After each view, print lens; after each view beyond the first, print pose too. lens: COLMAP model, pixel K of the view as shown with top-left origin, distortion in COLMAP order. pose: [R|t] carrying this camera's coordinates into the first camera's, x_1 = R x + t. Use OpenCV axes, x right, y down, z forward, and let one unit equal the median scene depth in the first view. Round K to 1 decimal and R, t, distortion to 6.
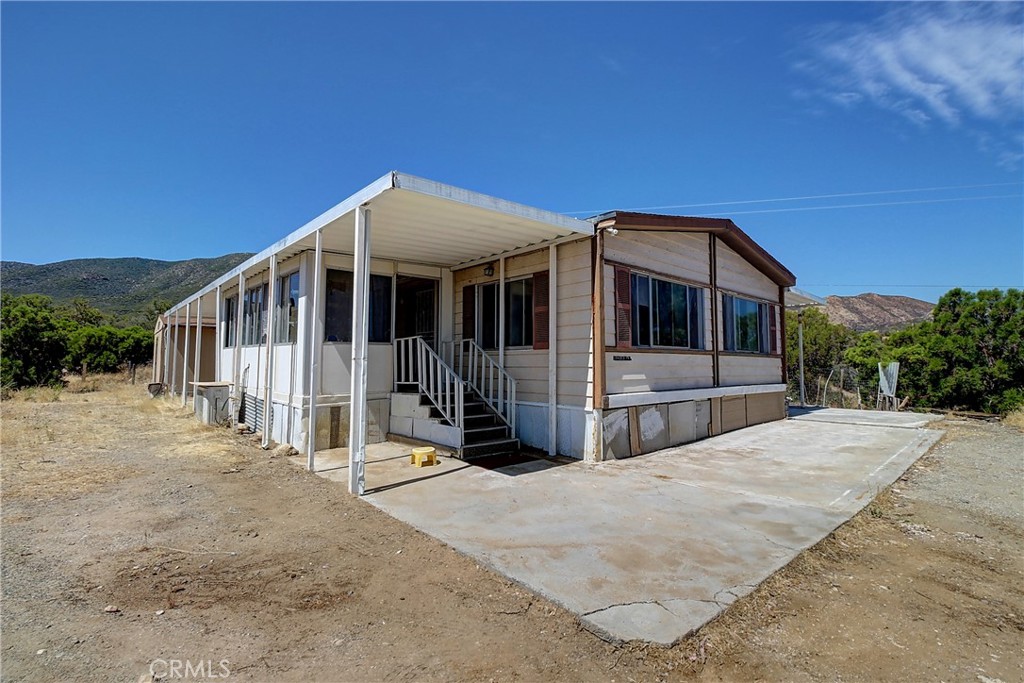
lens RADIAL K [[476.4, 0, 511.2], [0, 476.4, 336.3], [0, 0, 1]] dist [-0.004642, -0.000161]
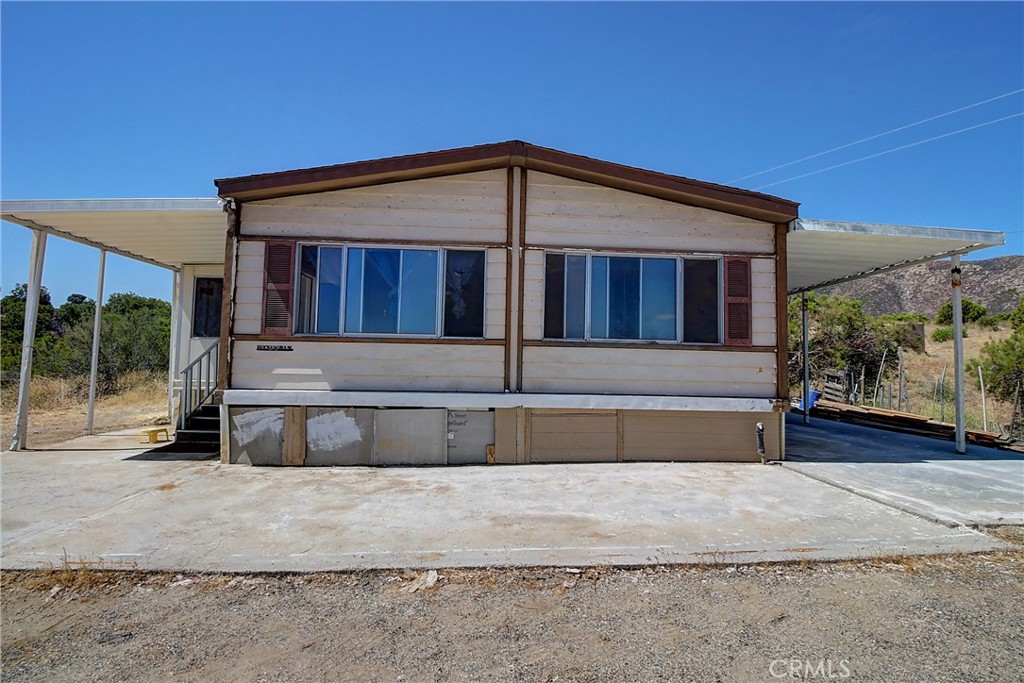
lens RADIAL K [[476.4, 0, 511.7], [0, 476.4, 341.9], [0, 0, 1]] dist [-0.004642, -0.000161]
pose [[0.783374, -0.016459, -0.621332, 0.992111], [0.021409, 0.999771, 0.000509, 0.039242], [0.621182, -0.013701, 0.783547, 0.544433]]
